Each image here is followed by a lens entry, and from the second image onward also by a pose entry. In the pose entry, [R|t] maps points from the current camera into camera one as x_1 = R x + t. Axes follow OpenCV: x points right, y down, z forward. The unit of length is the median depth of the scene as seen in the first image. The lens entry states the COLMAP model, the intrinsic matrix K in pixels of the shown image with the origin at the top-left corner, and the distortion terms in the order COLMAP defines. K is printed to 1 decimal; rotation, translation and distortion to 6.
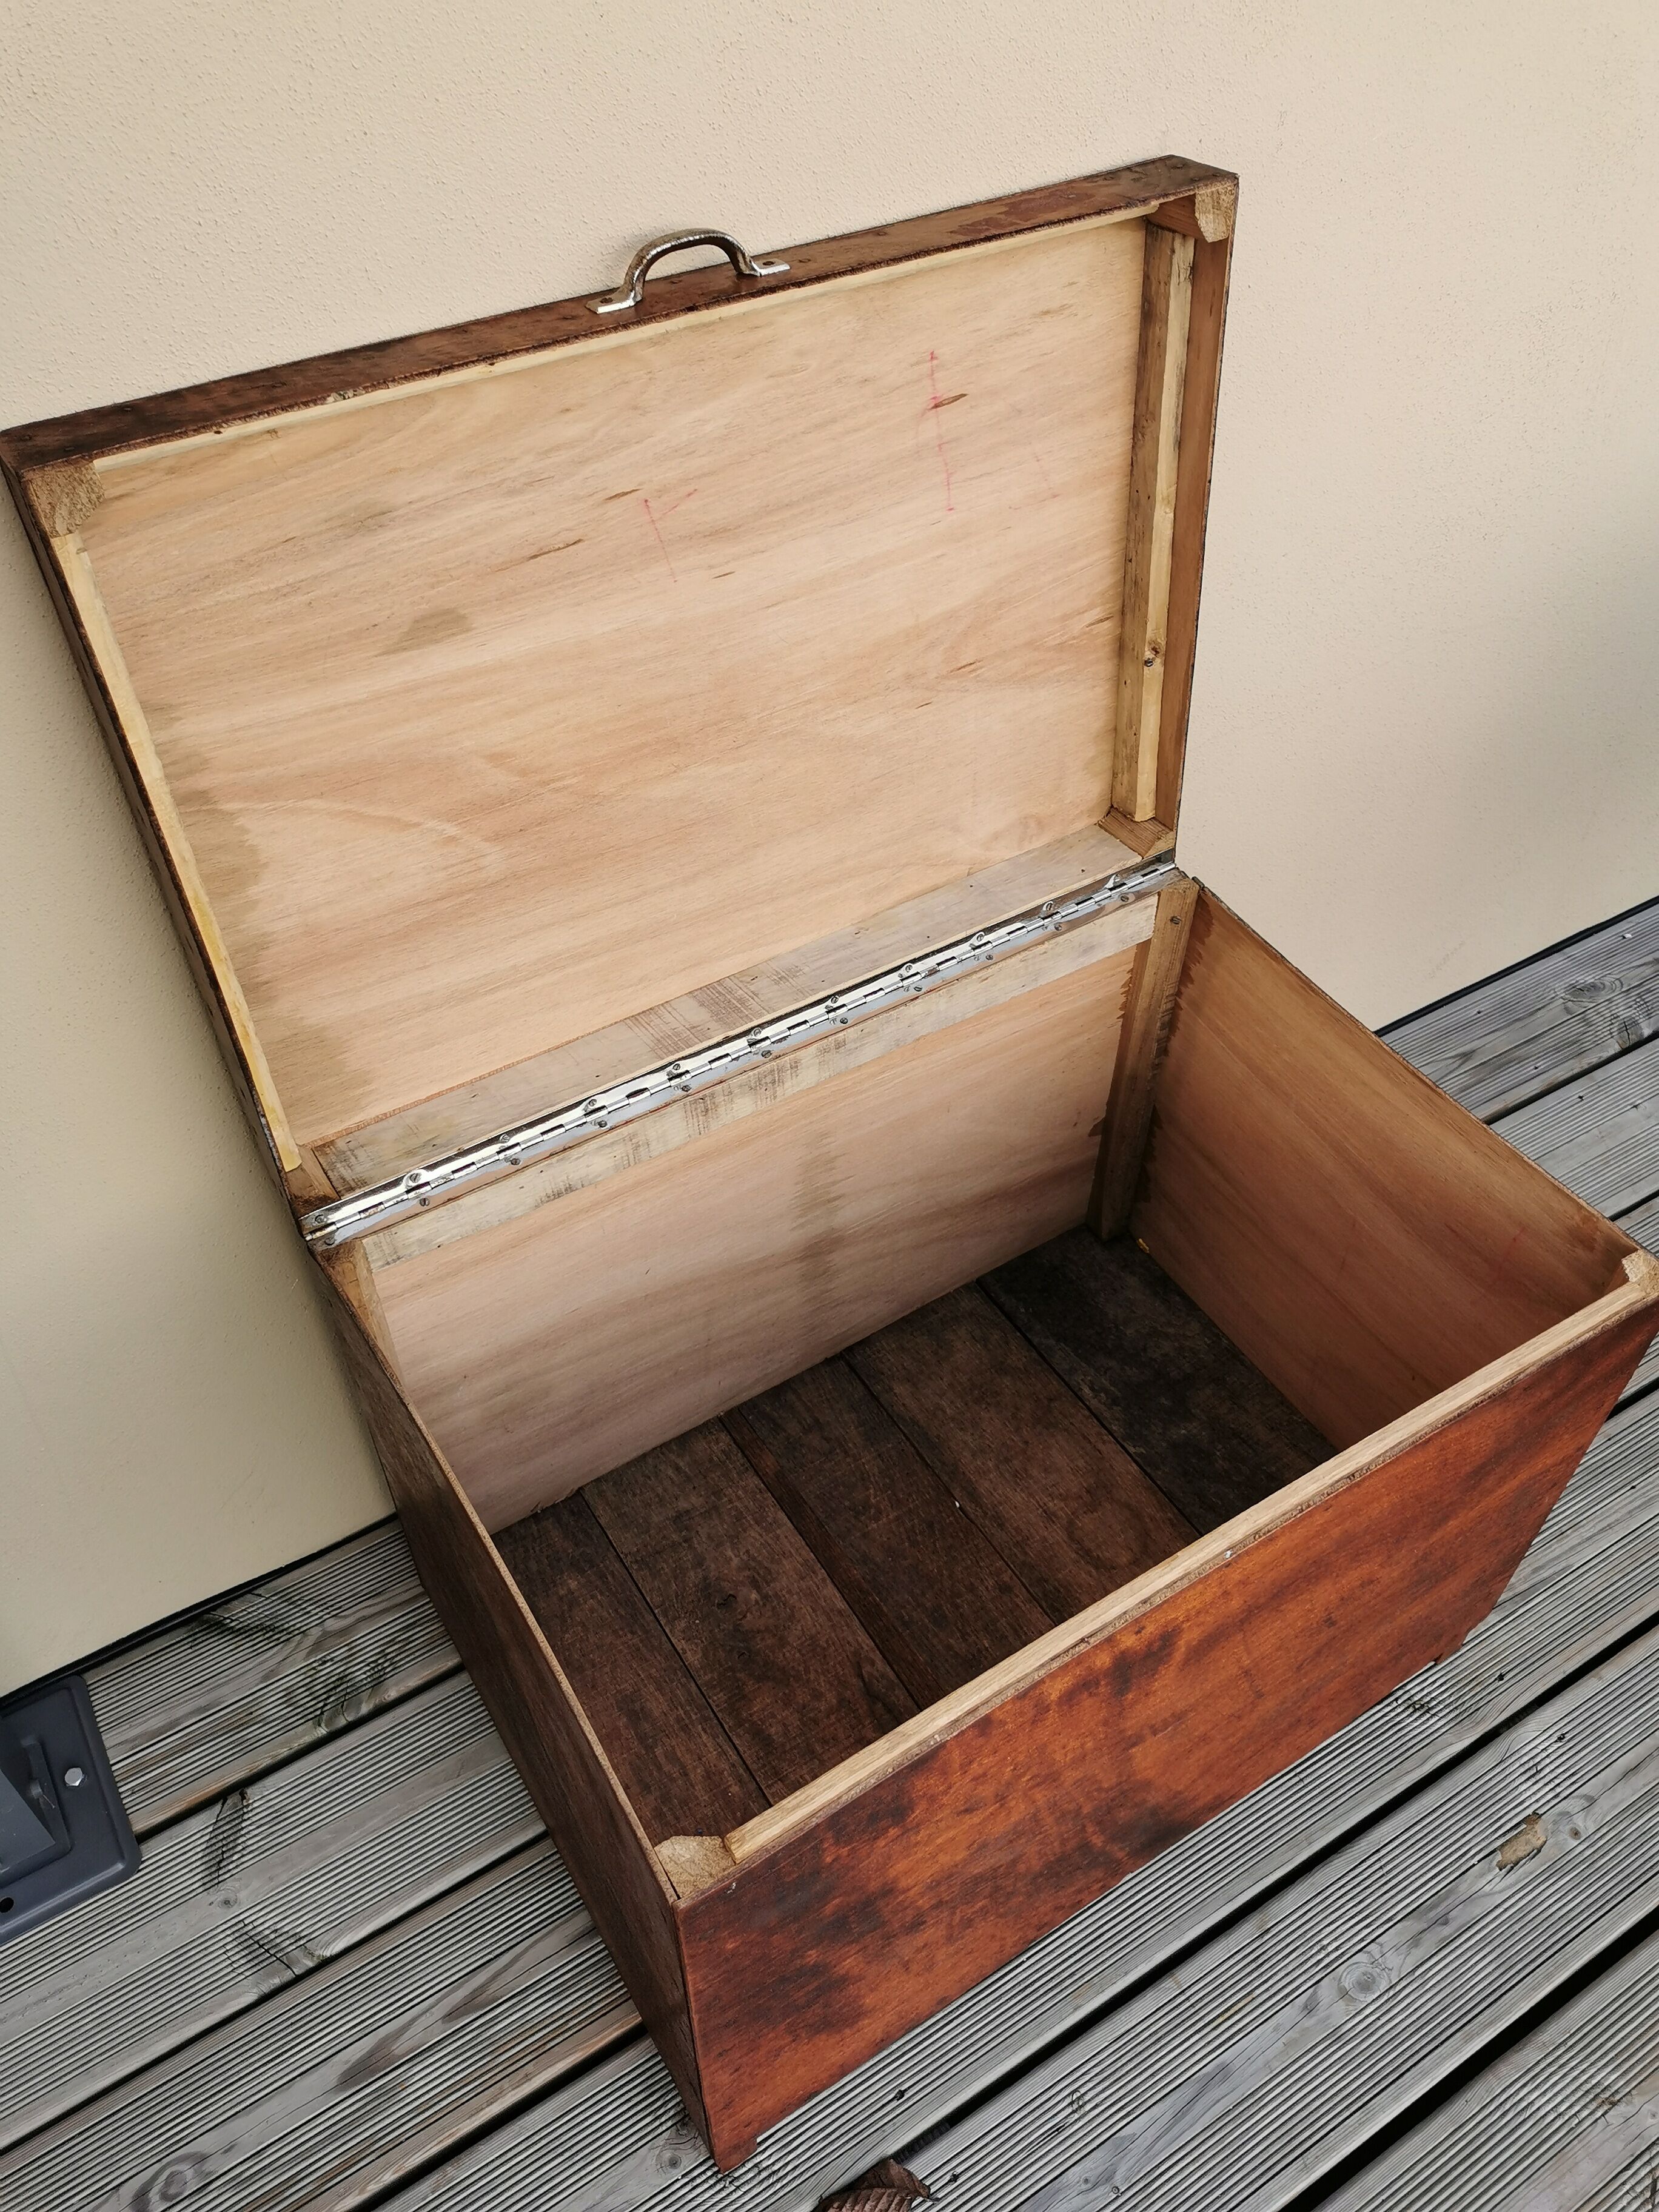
lens RADIAL K [[1754.6, 0, 826.6], [0, 1754.6, 1109.1], [0, 0, 1]] dist [0.026963, -0.016267]
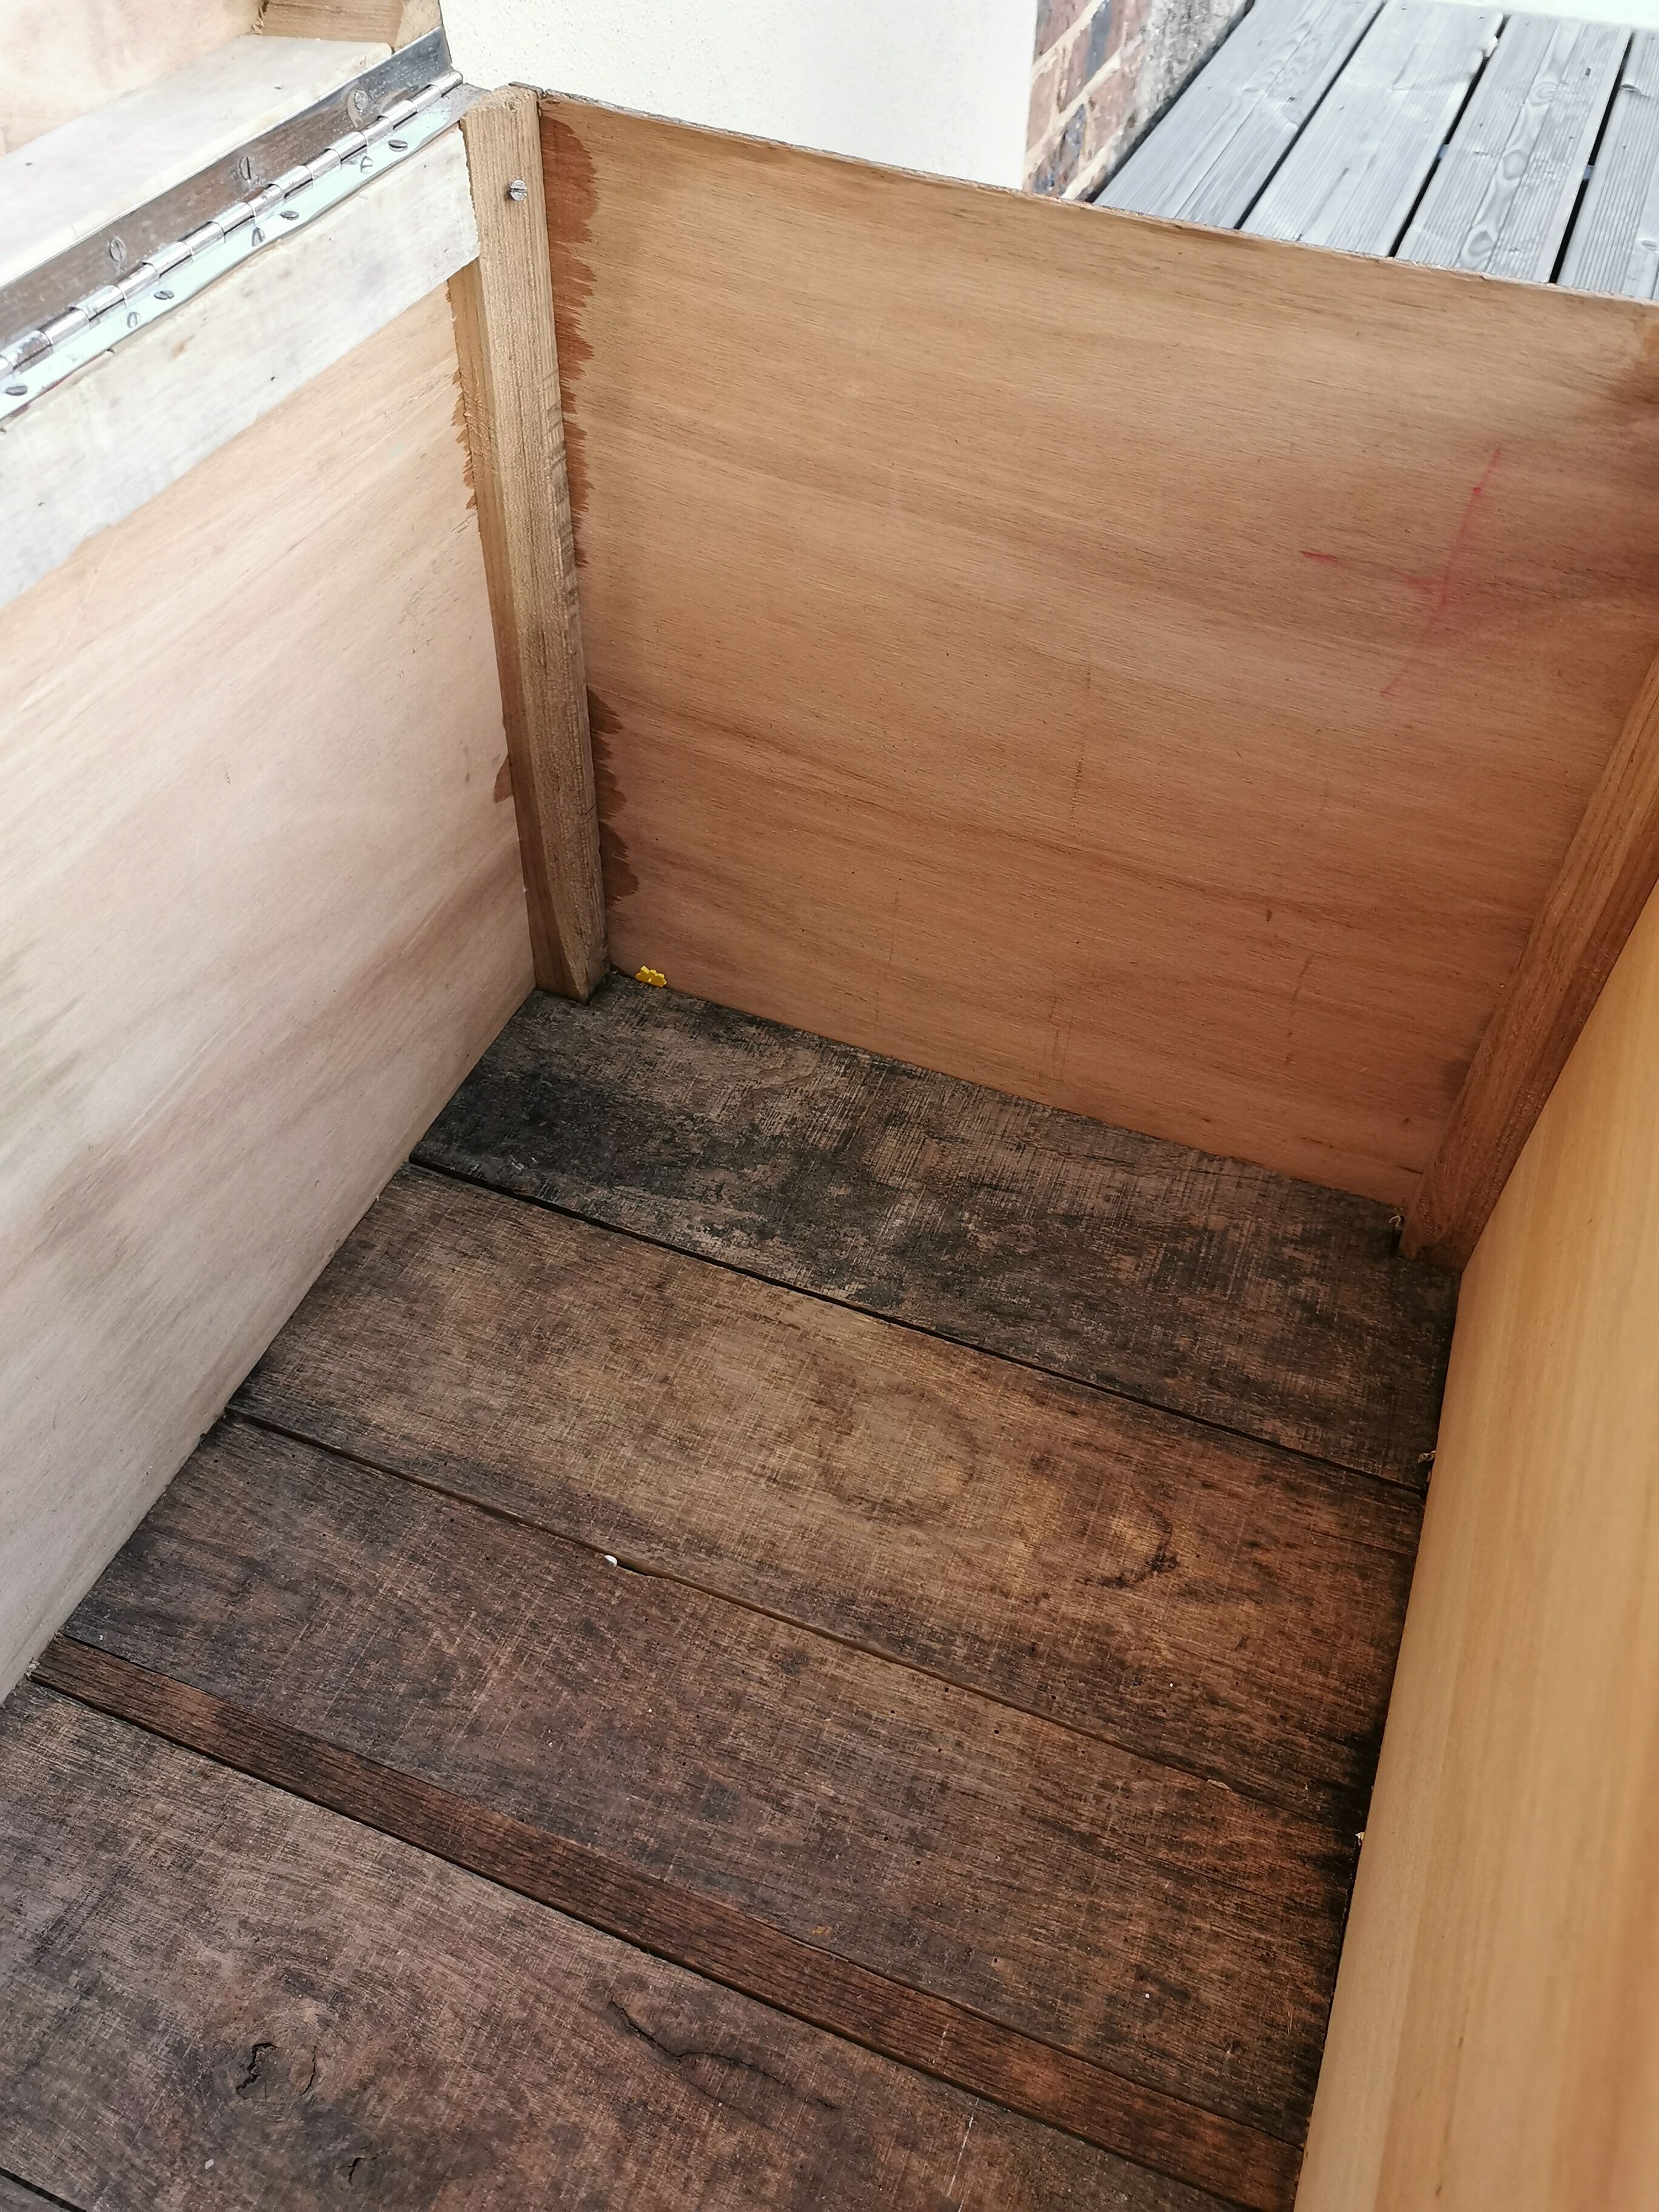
lens RADIAL K [[1754.6, 0, 836.5], [0, 1754.6, 1113.0], [0, 0, 1]] dist [0.026963, -0.016267]
pose [[0.808010, -0.423356, 0.409743, -0.021090], [0.409130, 0.903618, 0.126836, 0.078972], [-0.423948, 0.065153, 0.903340, 0.532835]]
